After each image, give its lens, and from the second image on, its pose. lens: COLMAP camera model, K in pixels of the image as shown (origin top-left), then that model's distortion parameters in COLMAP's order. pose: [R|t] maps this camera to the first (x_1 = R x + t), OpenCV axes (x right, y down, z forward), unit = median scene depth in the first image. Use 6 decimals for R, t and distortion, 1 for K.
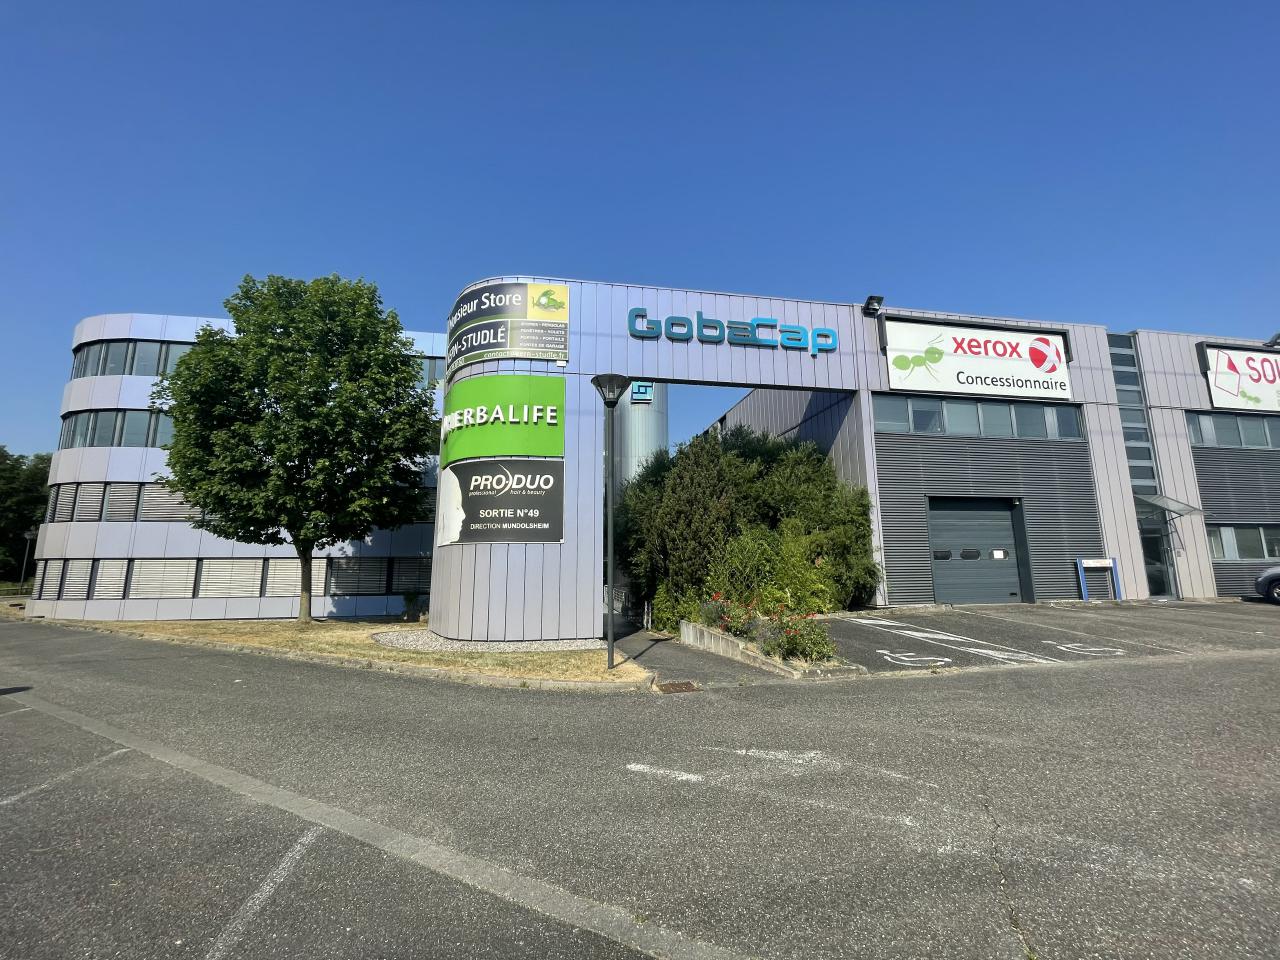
lens RADIAL K [[508.1, 0, 640.0], [0, 508.1, 480.0], [0, 0, 1]] dist [0.001625, 0.000072]
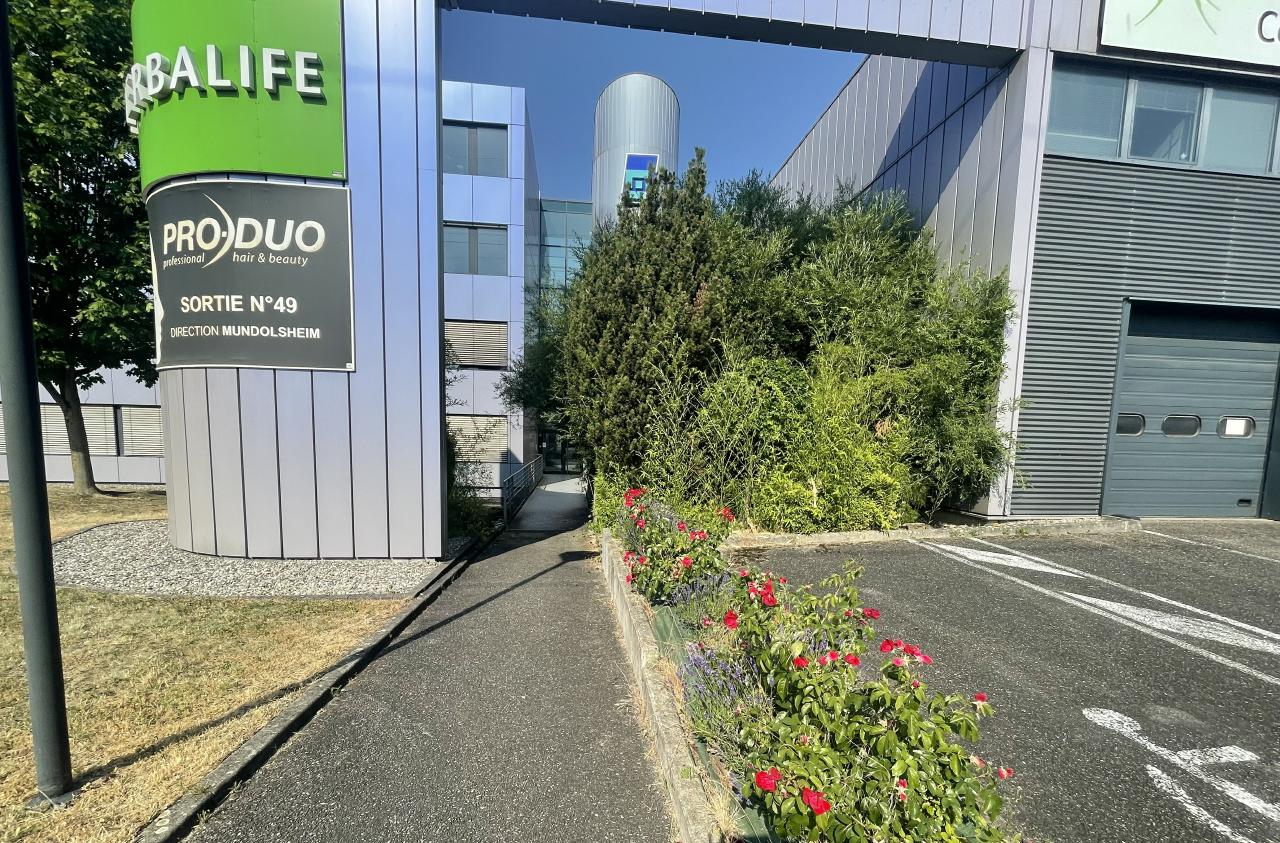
lens RADIAL K [[505.9, 0, 637.4], [0, 505.9, 486.5], [0, 0, 1]] dist [-0.001117, -0.000084]
pose [[0.997244, 0.038077, -0.063675, 0.142167], [-0.020368, 0.965786, 0.258539, 0.091855], [0.071341, -0.256529, 0.963900, 0.481445]]
